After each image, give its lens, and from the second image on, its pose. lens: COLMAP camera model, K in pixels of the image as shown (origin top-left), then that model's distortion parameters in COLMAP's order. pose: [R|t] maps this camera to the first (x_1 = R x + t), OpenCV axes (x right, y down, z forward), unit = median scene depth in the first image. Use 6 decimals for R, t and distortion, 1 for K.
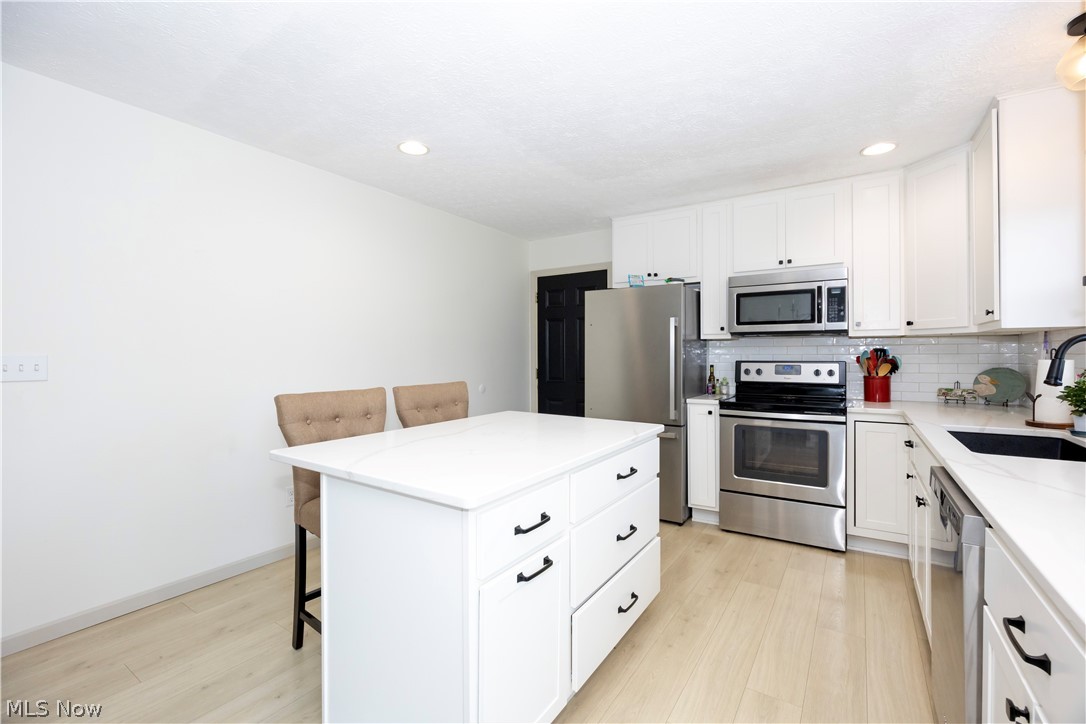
lens RADIAL K [[480.3, 0, 544.6], [0, 480.3, 357.1], [0, 0, 1]] dist [-0.010731, 0.000235]
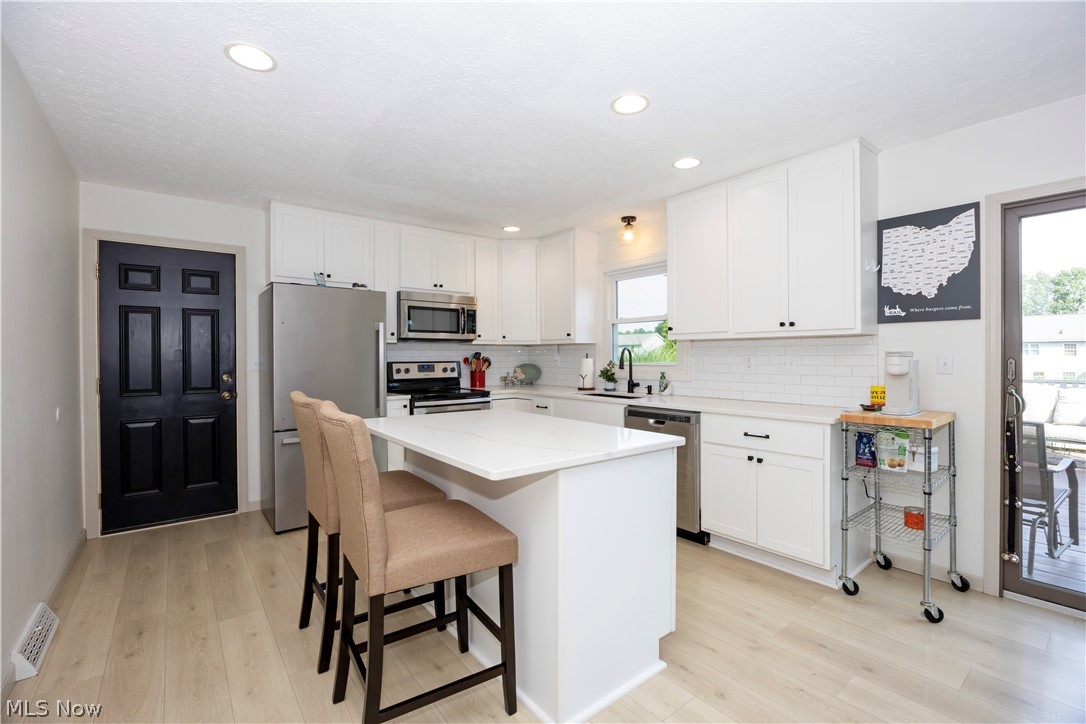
lens RADIAL K [[472.0, 0, 541.7], [0, 472.0, 358.8], [0, 0, 1]] dist [-0.013352, 0.000139]
pose [[0.324363, -0.006957, 0.945907, -0.613256], [0.006698, 0.999965, 0.005058, -0.003506], [-0.945909, 0.004695, 0.324398, 0.310940]]
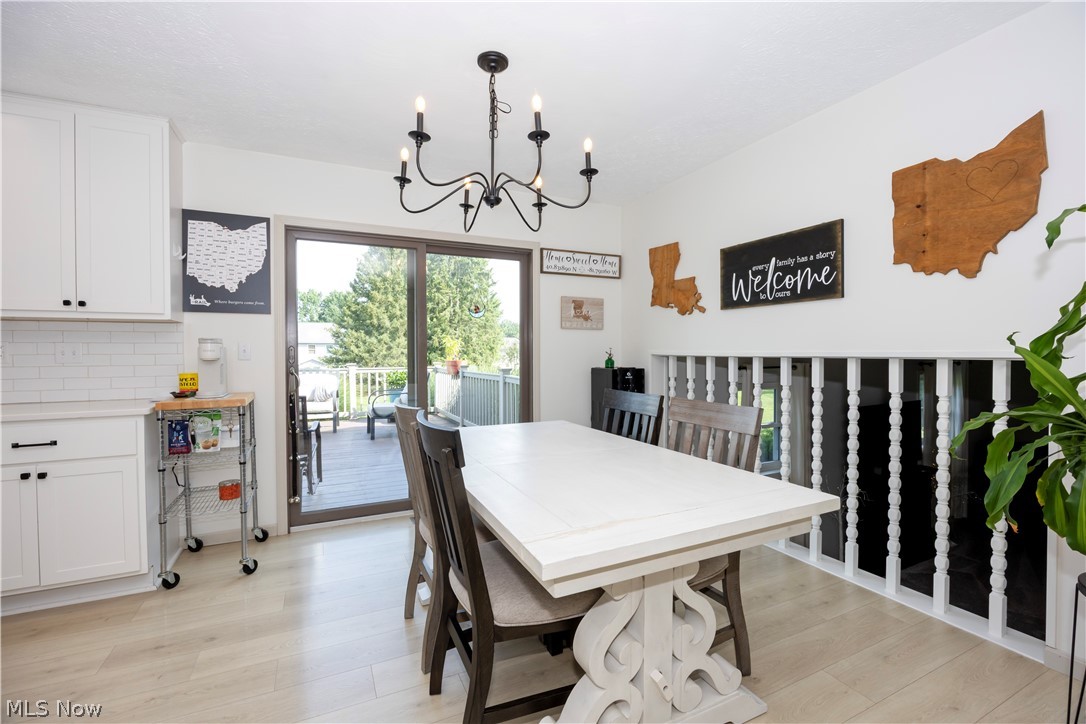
lens RADIAL K [[480.3, 0, 544.6], [0, 480.3, 357.1], [0, 0, 1]] dist [-0.010731, 0.000235]
pose [[-0.854126, -0.002426, 0.520060, -0.624109], [0.004716, 0.999912, 0.012409, 0.014254], [-0.520044, 0.013051, -0.854040, 0.401171]]
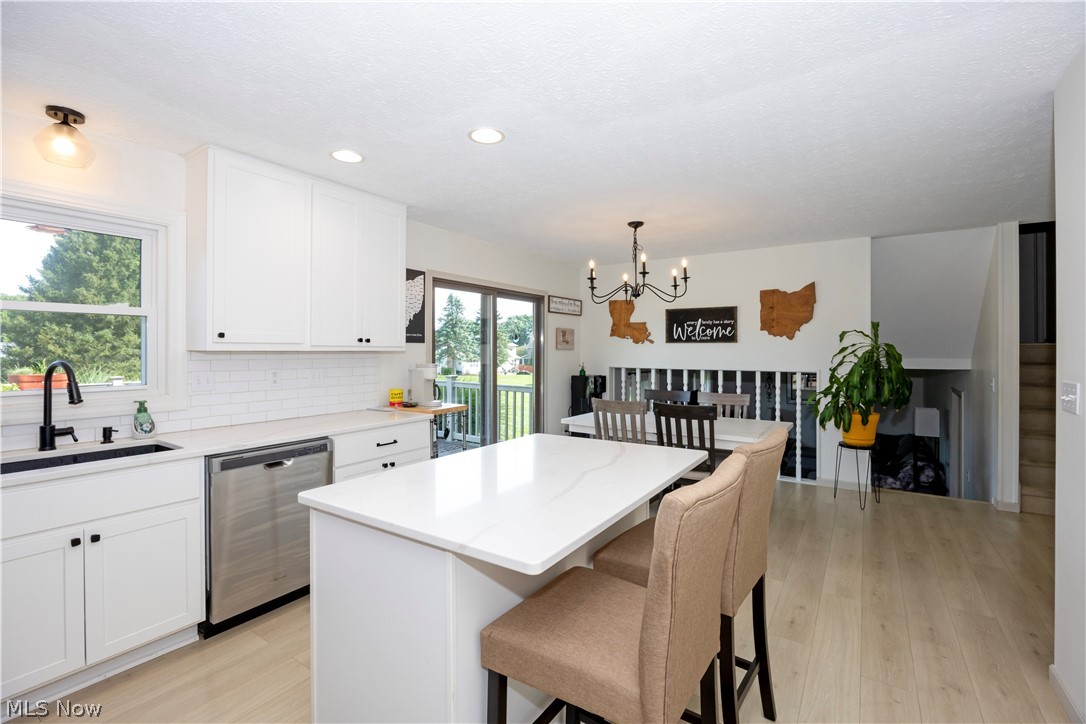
lens RADIAL K [[494.3, 0, 543.3], [0, 494.3, 347.8], [0, 0, 1]] dist [-0.001732, -0.008164]
pose [[-0.999978, -0.001694, 0.006399, -0.064423], [-0.001691, 0.999999, 0.000348, -0.042217], [-0.006399, 0.000337, -0.999979, 1.096315]]
